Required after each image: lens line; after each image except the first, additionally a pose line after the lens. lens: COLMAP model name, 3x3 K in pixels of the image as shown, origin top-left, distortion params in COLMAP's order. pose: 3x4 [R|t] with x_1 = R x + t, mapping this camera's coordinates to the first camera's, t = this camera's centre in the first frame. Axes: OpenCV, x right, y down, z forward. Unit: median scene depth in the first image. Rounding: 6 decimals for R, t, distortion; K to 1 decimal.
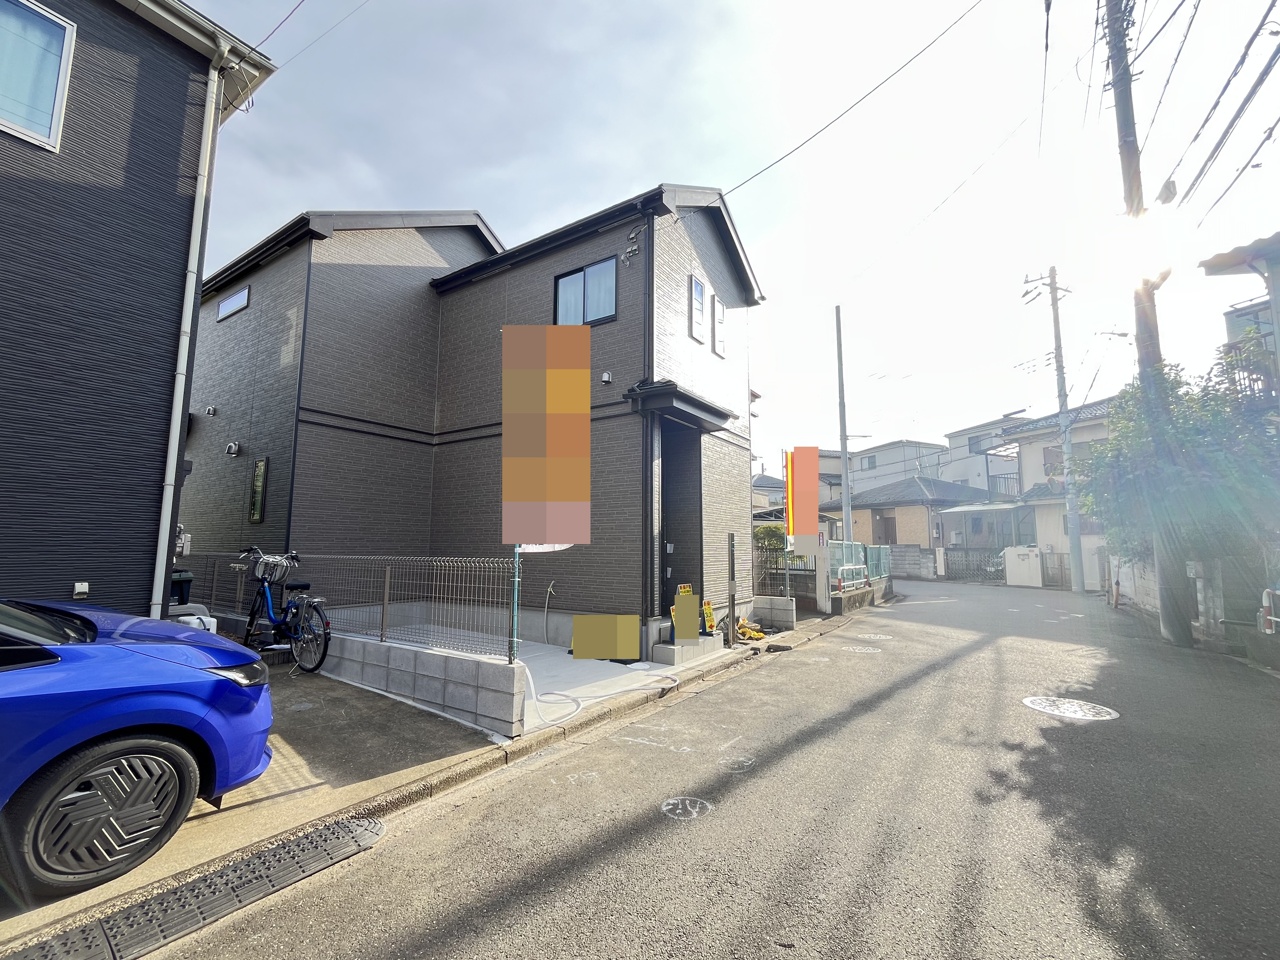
lens RADIAL K [[533.7, 0, 611.1], [0, 533.7, 481.6], [0, 0, 1]] dist [0.000069, -0.000137]
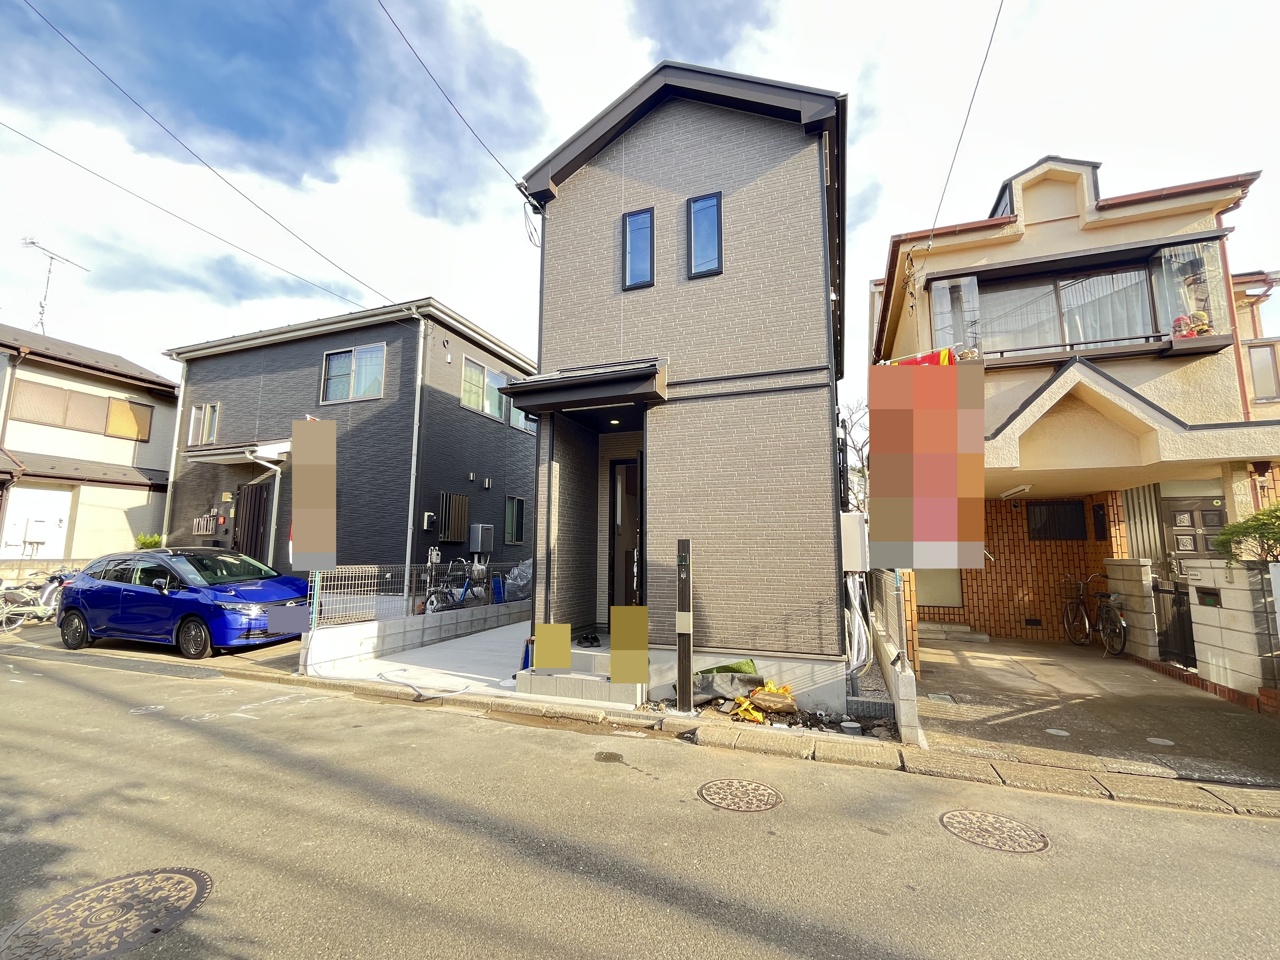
lens RADIAL K [[524.3, 0, 639.2], [0, 524.3, 484.1], [0, 0, 1]] dist [-0.002277, 0.000037]
pose [[0.277935, -0.131948, -0.951494, 1.270529], [0.113445, 0.988098, -0.103886, 0.135155], [0.953877, -0.079068, 0.289596, 1.156532]]
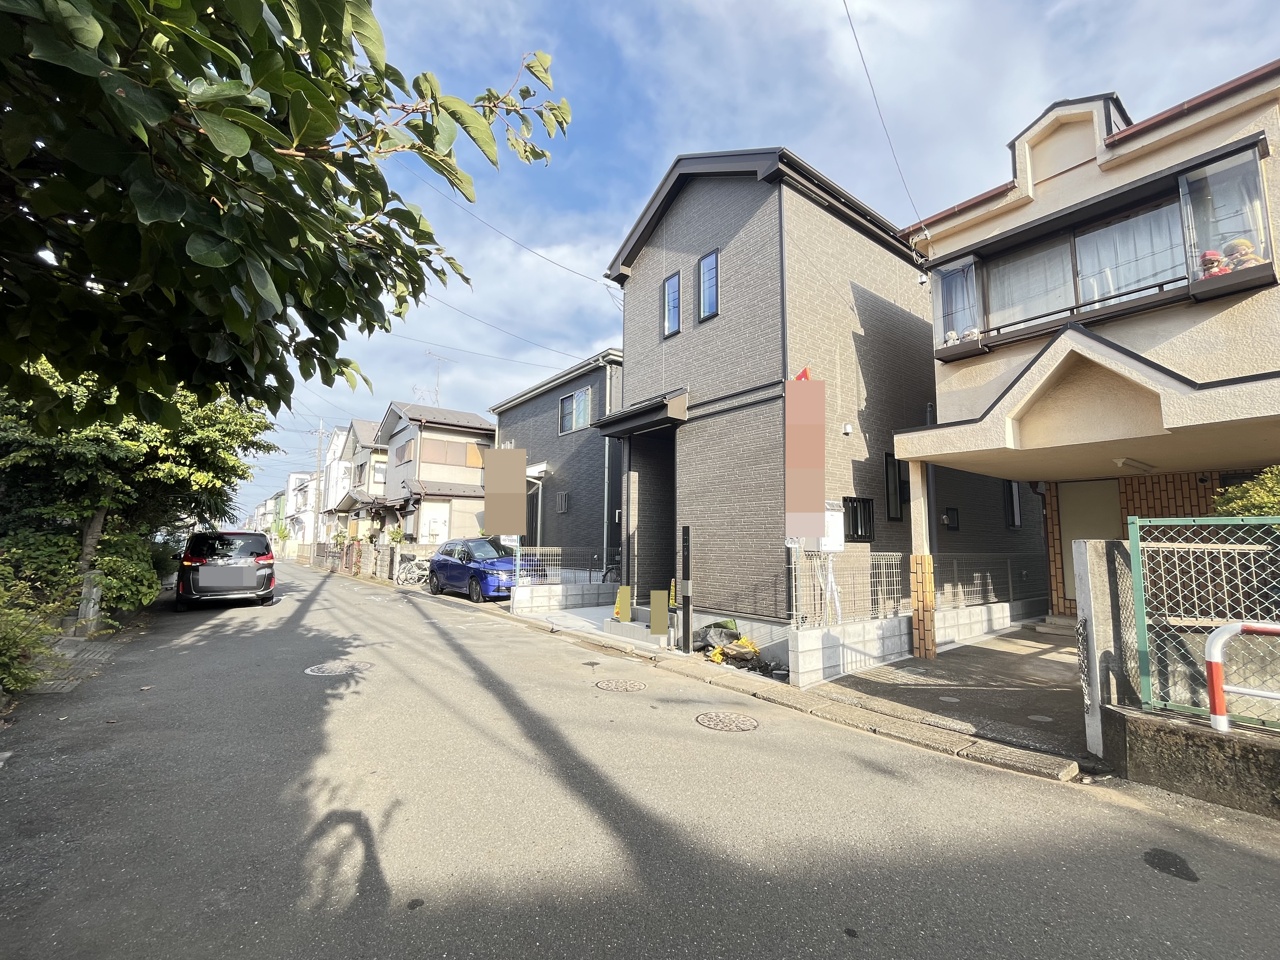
lens RADIAL K [[524.2, 0, 659.3], [0, 524.2, 483.3], [0, 0, 1]] dist [0.000856, 0.000032]
pose [[-0.249217, -0.121124, -0.960843, 1.634435], [0.106544, 0.982696, -0.151514, 0.231037], [0.962569, -0.140132, -0.232000, 1.767011]]
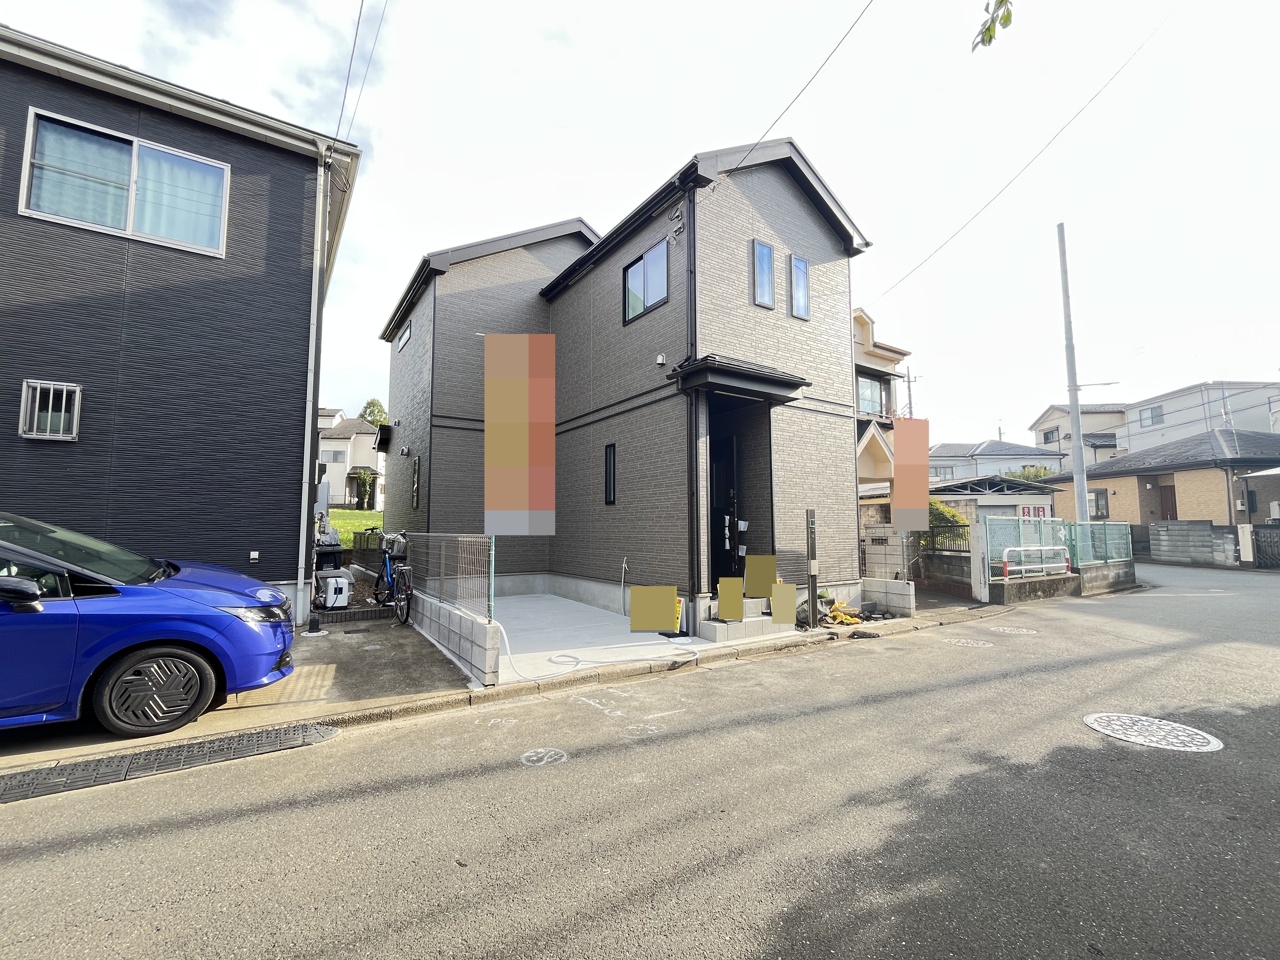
lens RADIAL K [[524.6, 0, 618.9], [0, 524.6, 482.3], [0, 0, 1]] dist [-0.000290, -0.000253]
pose [[0.926163, -0.039023, -0.375100, 0.393767], [0.052112, 0.998333, 0.024810, 0.013063], [0.373506, -0.042525, 0.926652, 0.040616]]
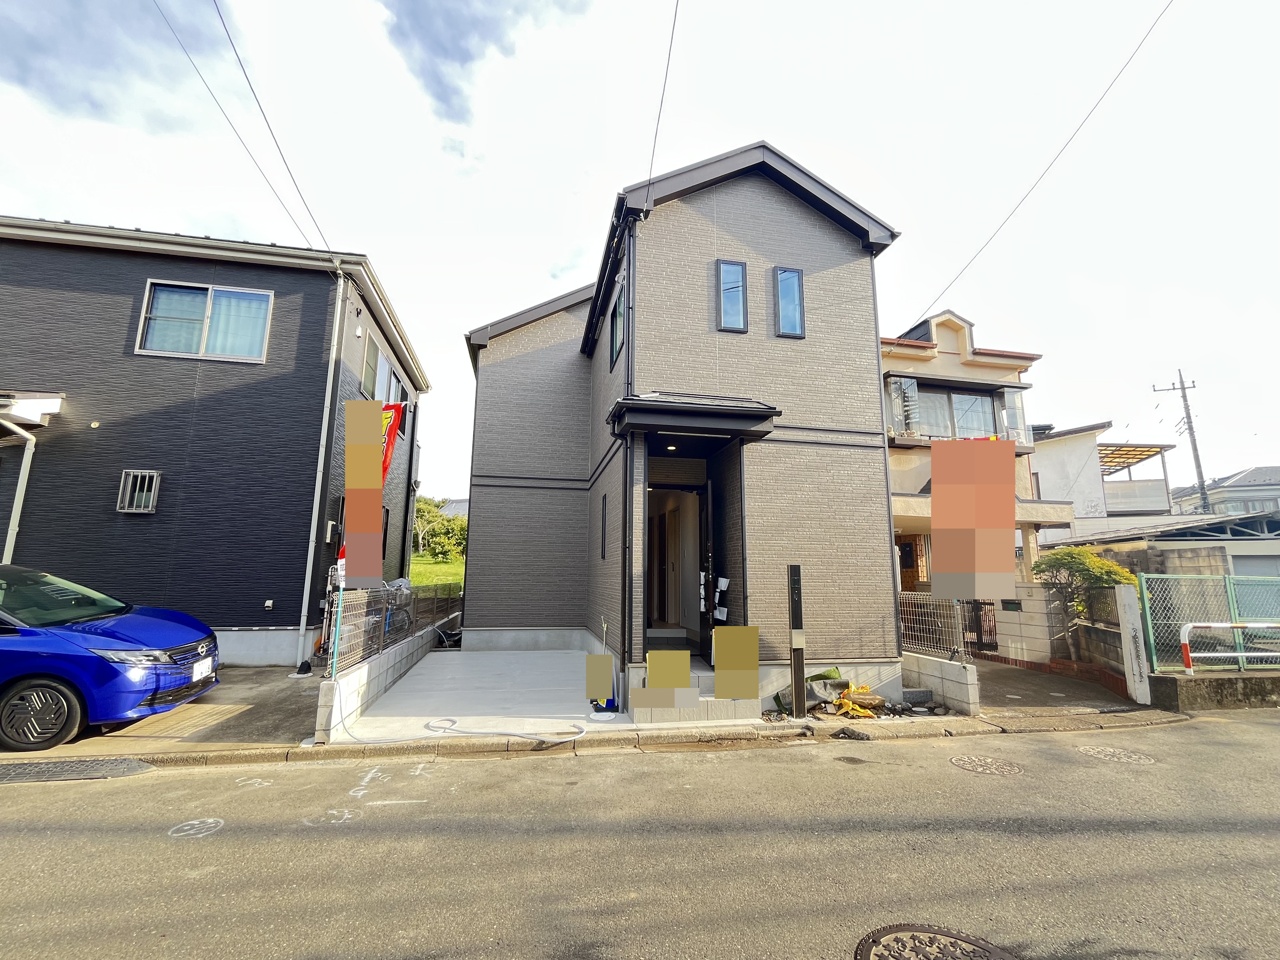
lens RADIAL K [[524.0, 0, 627.1], [0, 524.0, 486.1], [0, 0, 1]] dist [-0.002386, 0.000115]
pose [[0.725019, -0.115619, -0.678955, 0.862879], [0.077522, 0.993243, -0.086358, 0.046797], [0.684353, 0.009977, 0.729083, 0.451557]]
